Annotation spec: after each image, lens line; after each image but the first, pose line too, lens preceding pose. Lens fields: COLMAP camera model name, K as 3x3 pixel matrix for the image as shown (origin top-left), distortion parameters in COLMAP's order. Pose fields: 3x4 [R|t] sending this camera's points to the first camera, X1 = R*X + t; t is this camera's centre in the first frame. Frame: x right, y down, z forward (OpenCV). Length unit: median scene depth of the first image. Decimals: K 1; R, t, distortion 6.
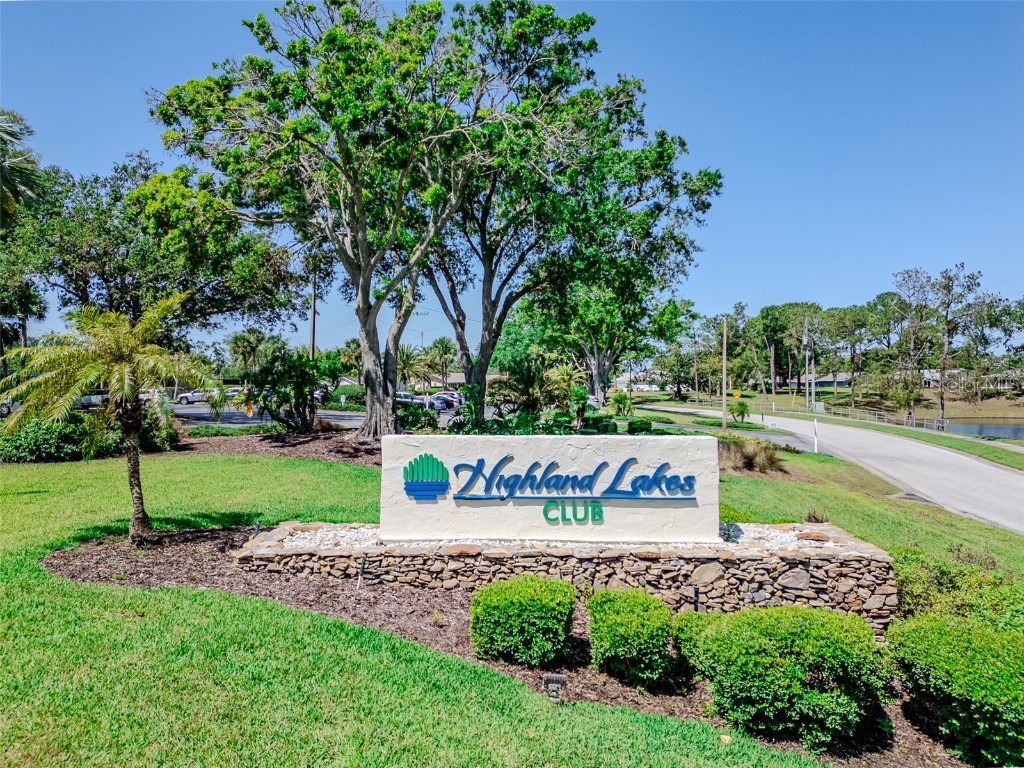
lens RADIAL K [[717.6, 0, 513.1], [0, 717.6, 389.9], [0, 0, 1]] dist [0.087609, -0.081892]
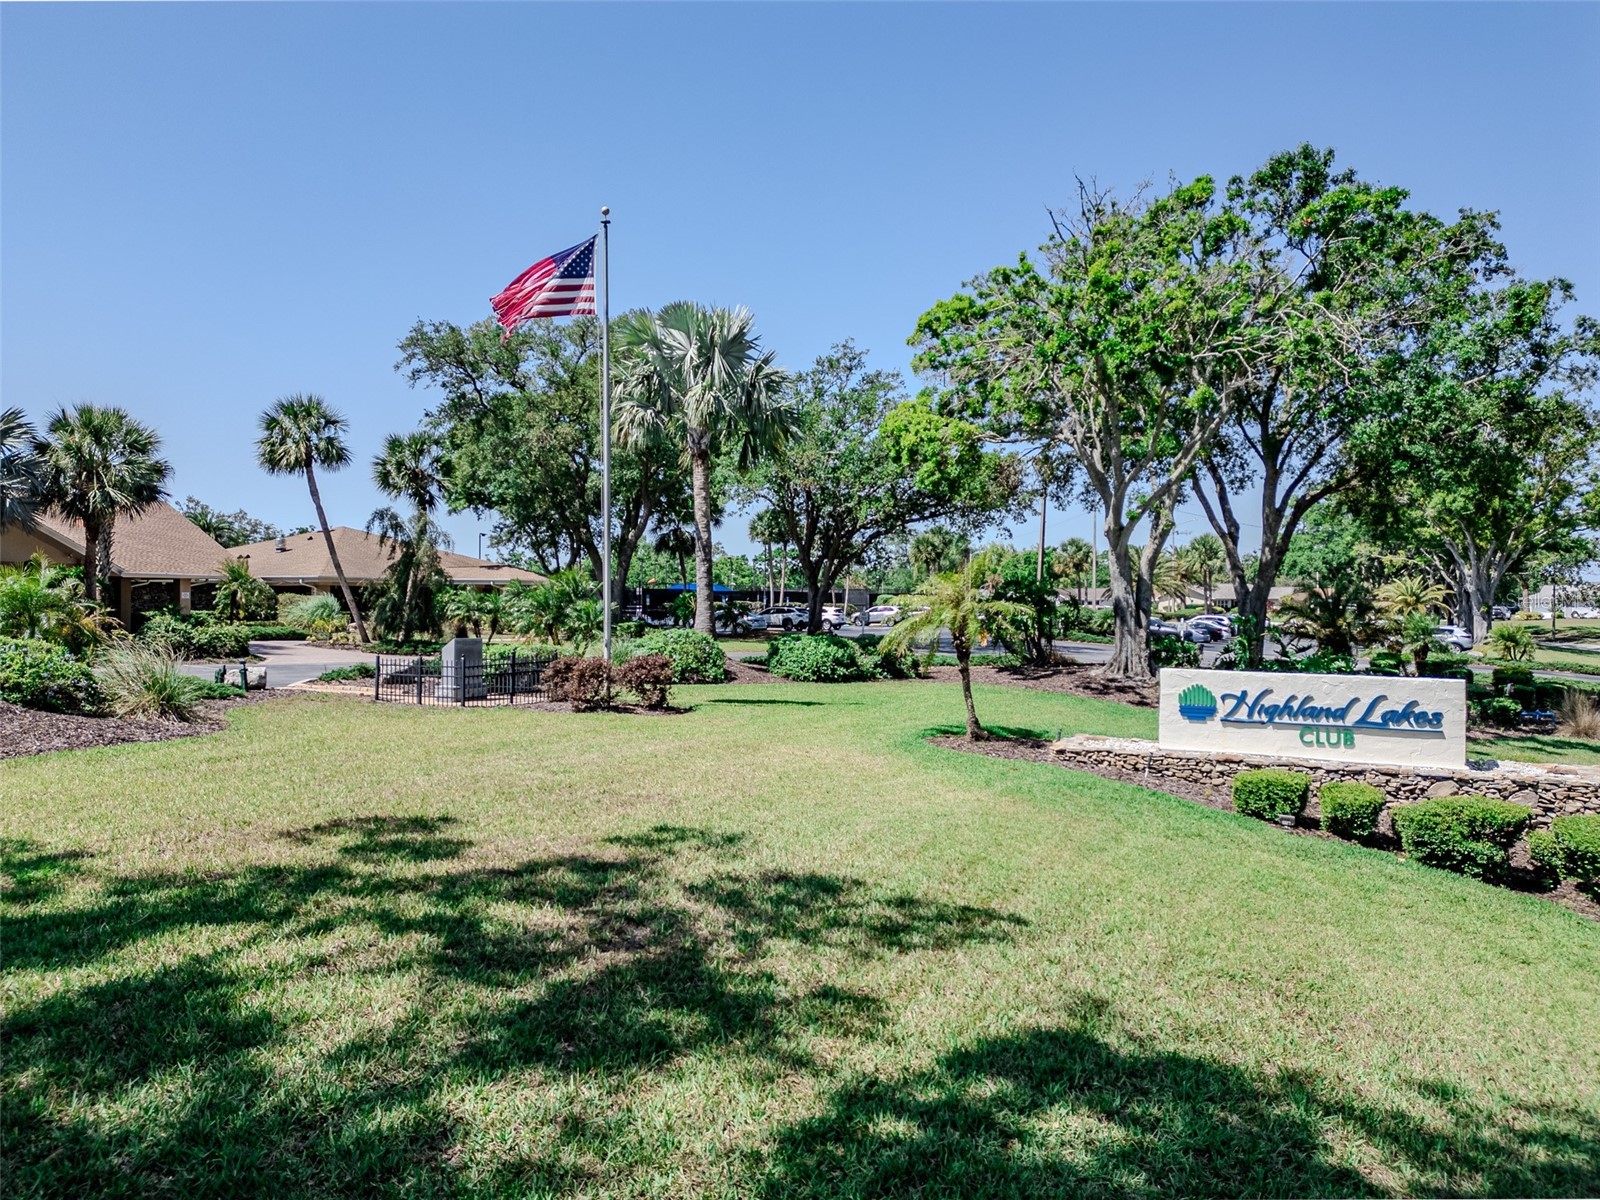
lens RADIAL K [[1111.6, 0, 754.0], [0, 1111.6, 590.7], [0, 0, 1]] dist [0.009048, -0.002828]
pose [[0.886360, 0.007126, -0.462942, 0.037137], [-0.012874, 0.999874, -0.009257, -0.018886], [0.462817, 0.014165, 0.886340, -0.437584]]
